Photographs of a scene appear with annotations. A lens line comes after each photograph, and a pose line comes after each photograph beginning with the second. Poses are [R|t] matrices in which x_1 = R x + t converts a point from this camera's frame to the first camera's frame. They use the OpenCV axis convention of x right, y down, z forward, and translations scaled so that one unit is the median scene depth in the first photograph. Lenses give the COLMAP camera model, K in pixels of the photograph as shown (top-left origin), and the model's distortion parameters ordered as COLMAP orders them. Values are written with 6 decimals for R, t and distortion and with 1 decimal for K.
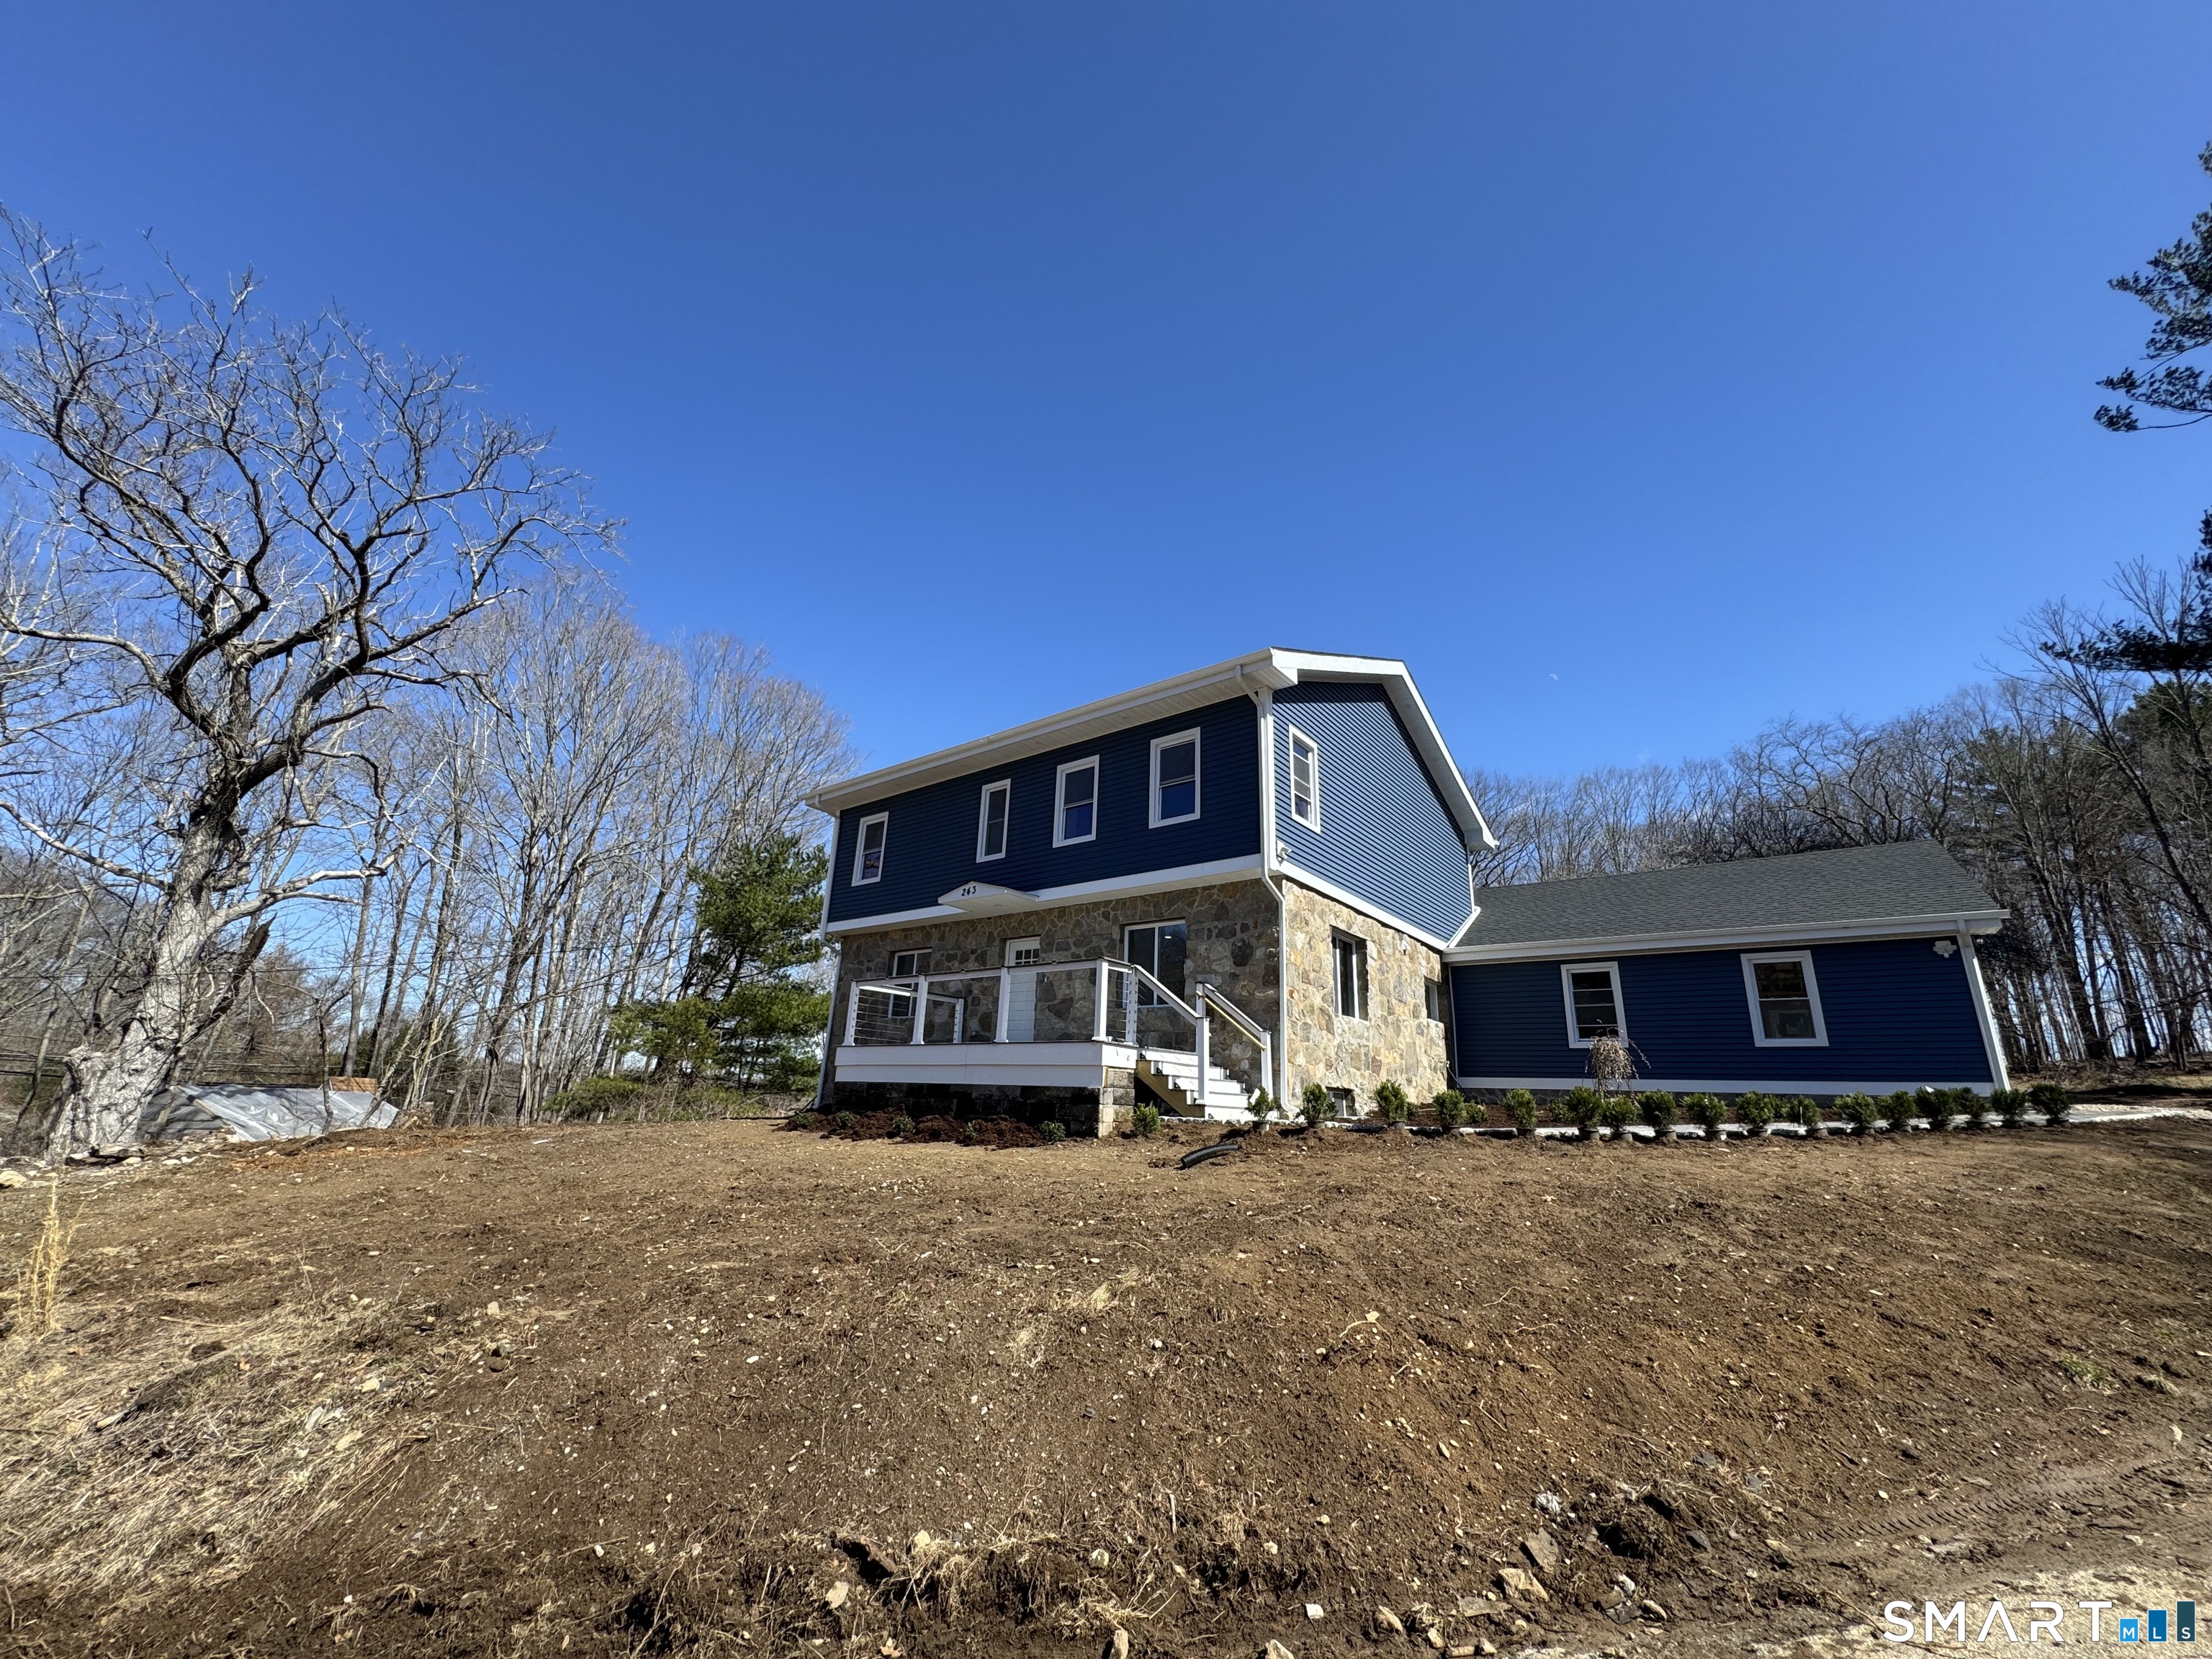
lens RADIAL K [[881.8, 0, 1109.5], [0, 881.8, 836.7], [0, 0, 1]] dist [-0.003478, 0.001149]
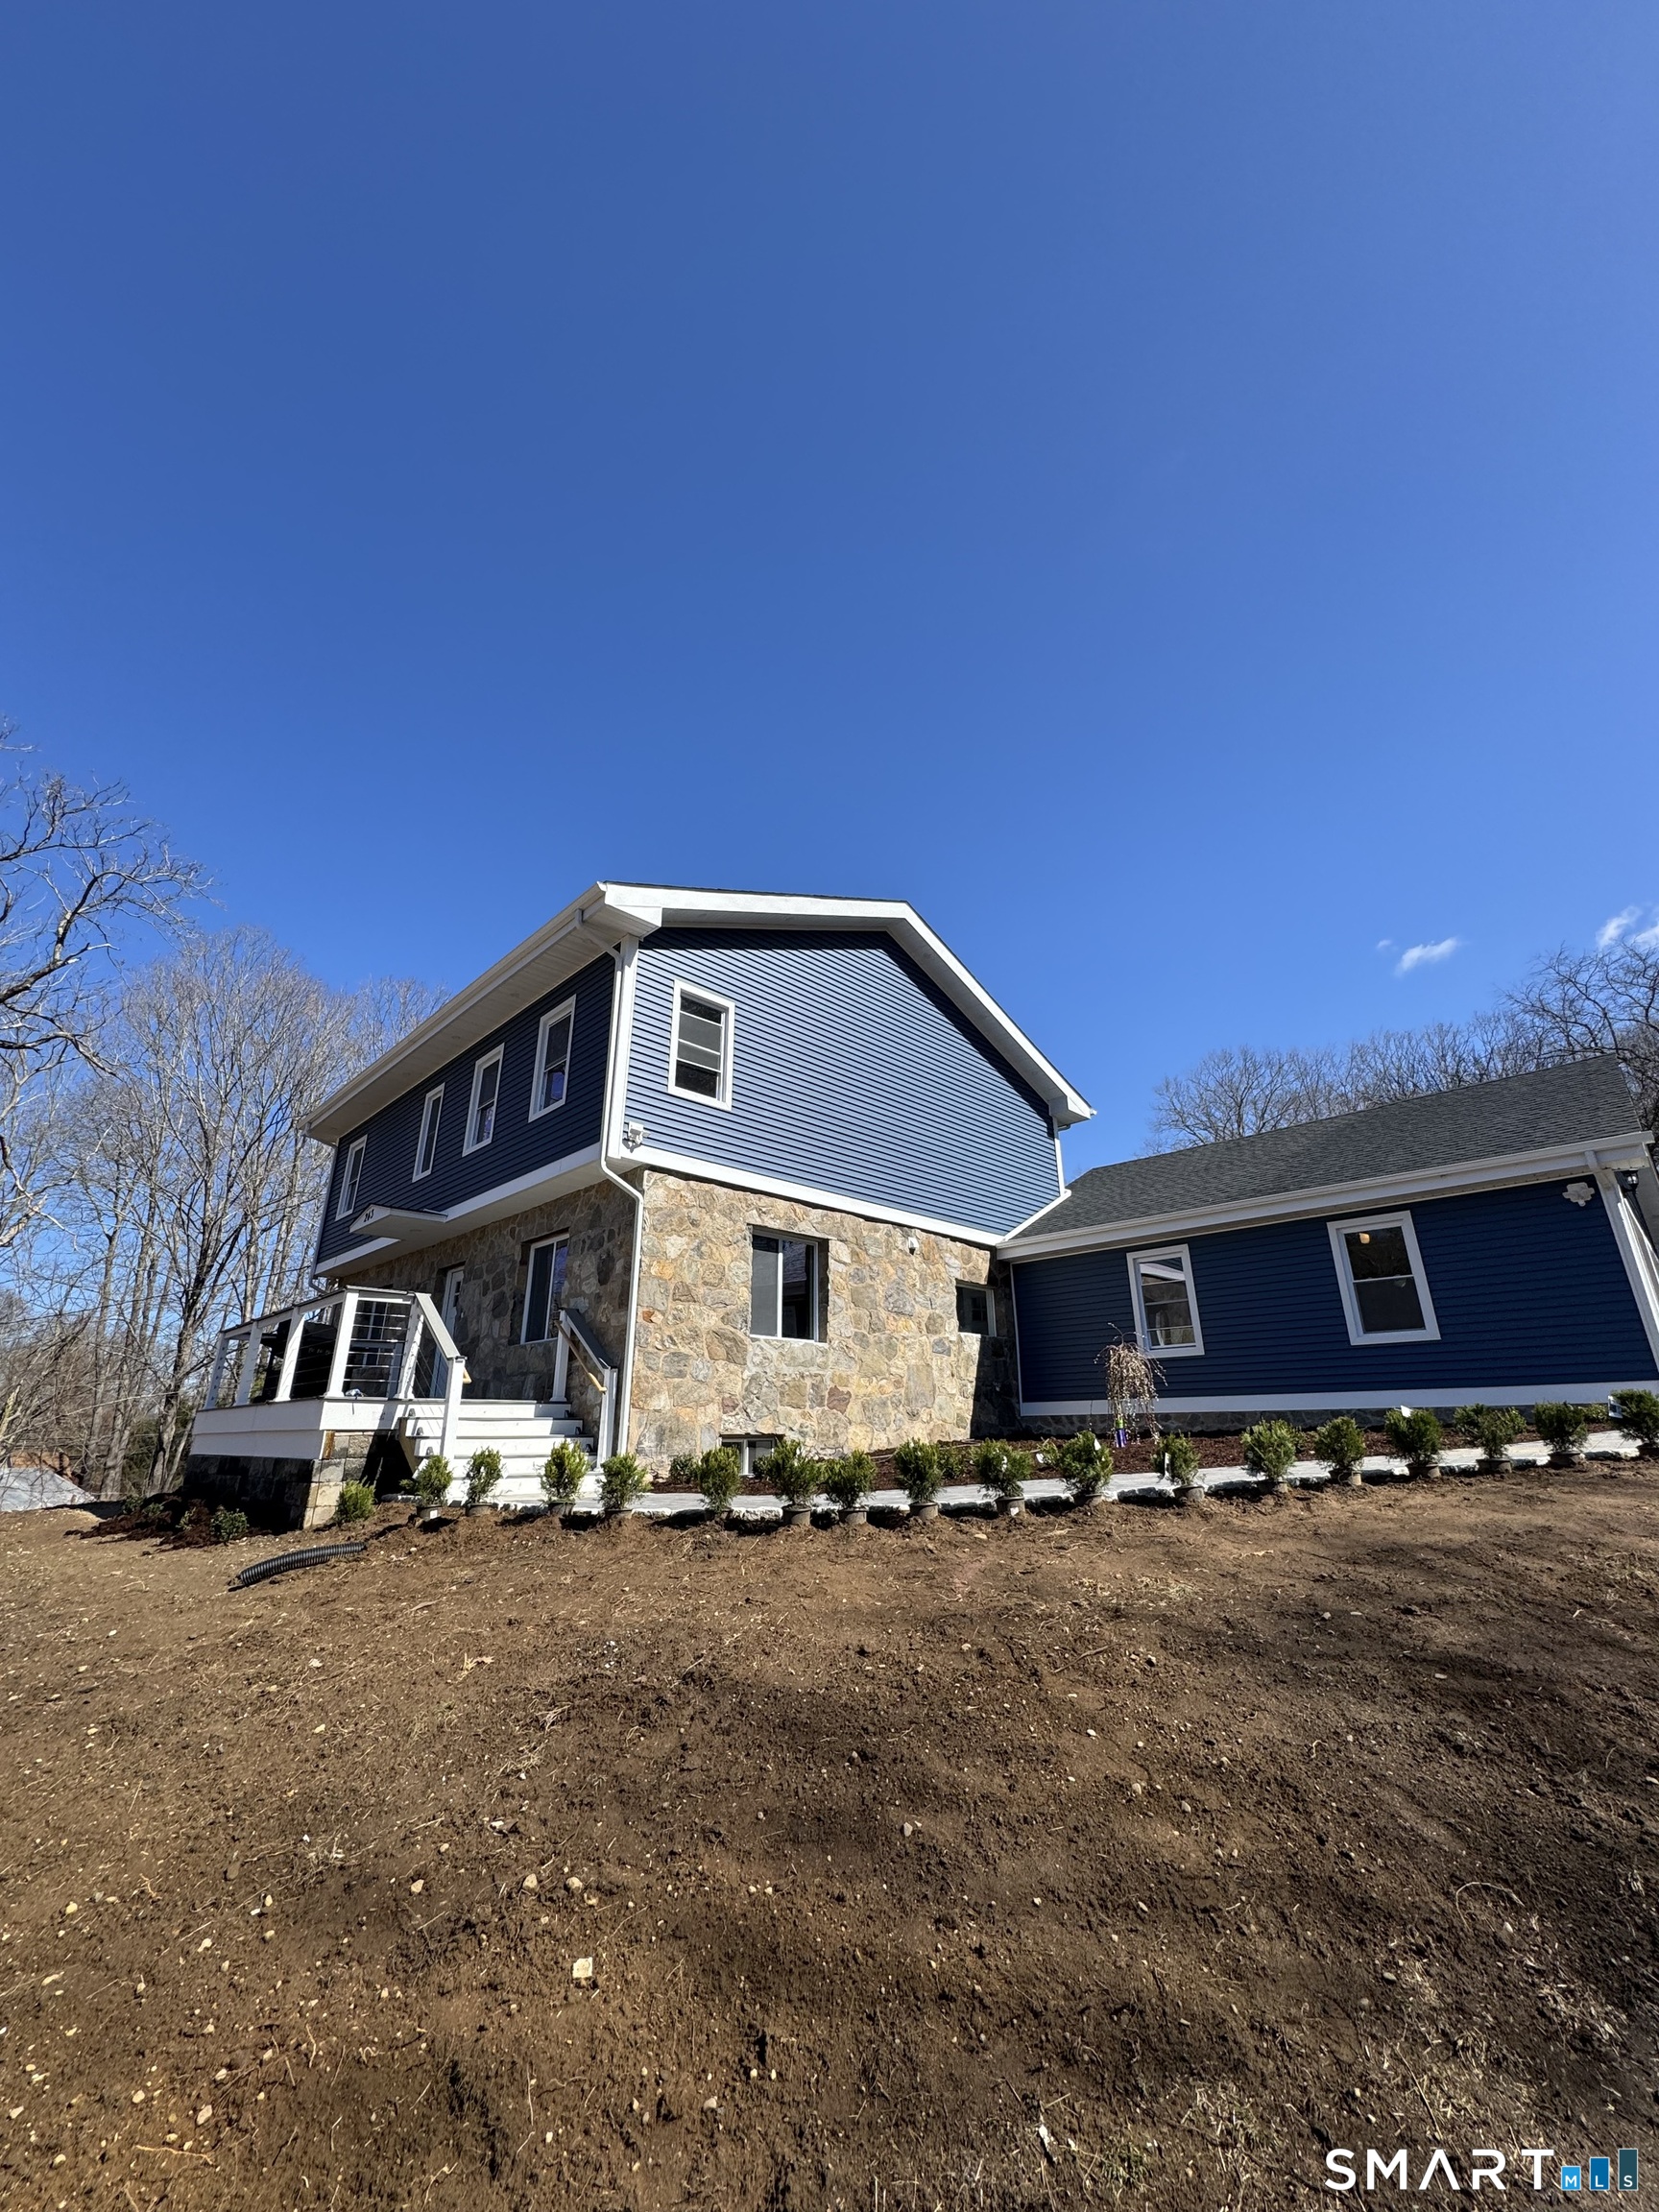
lens RADIAL K [[881.8, 0, 830.3], [0, 881.8, 1108.0], [0, 0, 1]] dist [-0.003478, 0.001149]
pose [[0.991369, -0.087187, -0.097904, 0.395963], [0.081470, 0.994810, -0.060955, 0.048666], [0.102710, 0.052452, 0.993327, 0.205633]]
